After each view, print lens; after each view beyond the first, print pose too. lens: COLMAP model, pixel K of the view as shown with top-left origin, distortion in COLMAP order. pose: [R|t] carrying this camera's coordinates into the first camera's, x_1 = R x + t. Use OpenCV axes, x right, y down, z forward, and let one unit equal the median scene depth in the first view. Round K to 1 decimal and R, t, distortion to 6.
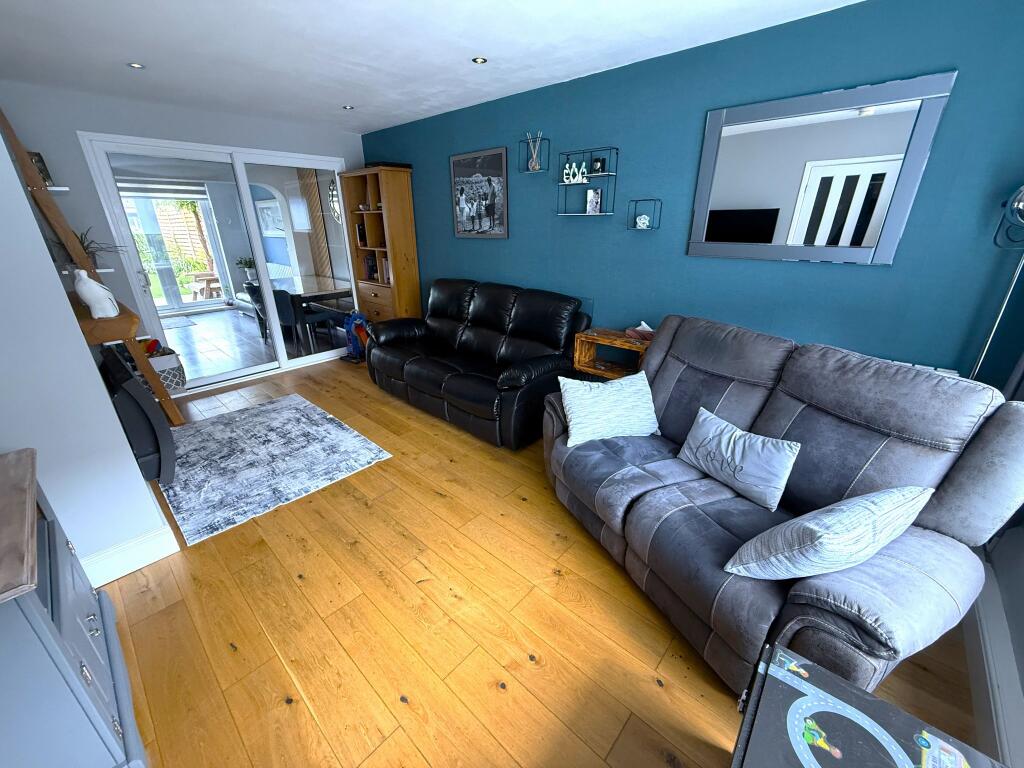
lens RADIAL K [[414.8, 0, 512.0], [0, 414.8, 384.0], [0, 0, 1]] dist [-0.000007, 0.000331]
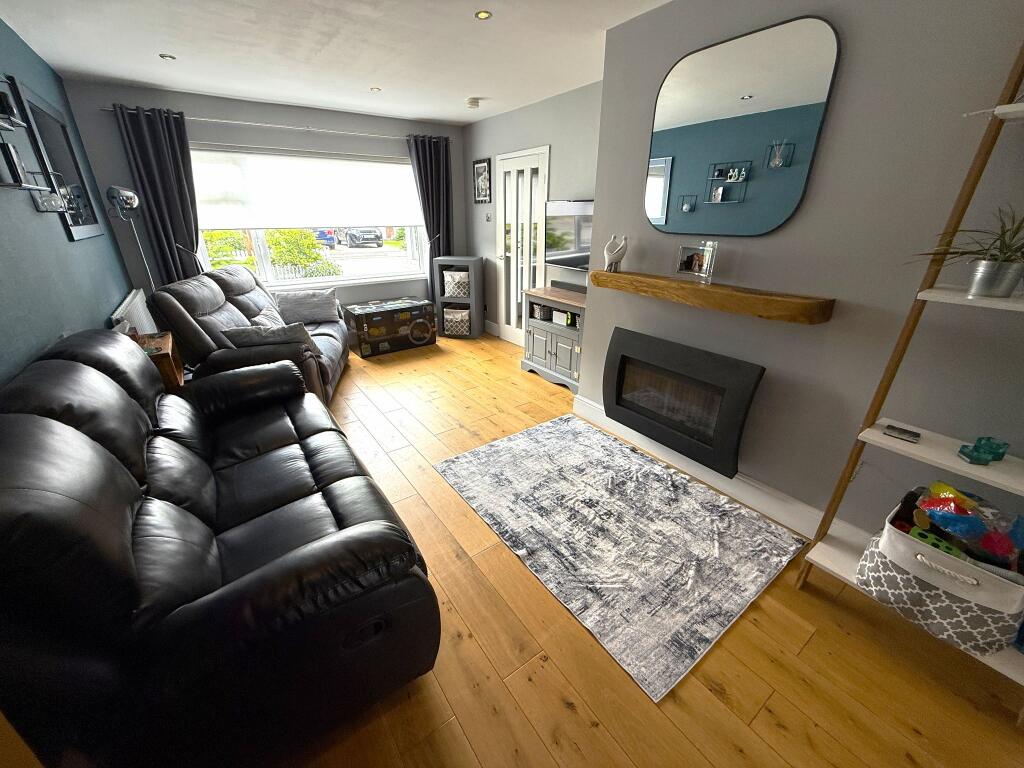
lens RADIAL K [[414.8, 0, 512.0], [0, 414.8, 384.0], [0, 0, 1]] dist [-0.000007, 0.000331]
pose [[-0.979311, -0.071703, 0.189233, -0.587096], [0.080879, 0.718499, 0.690809, -0.535439], [-0.185496, 0.691822, -0.697835, 1.406645]]
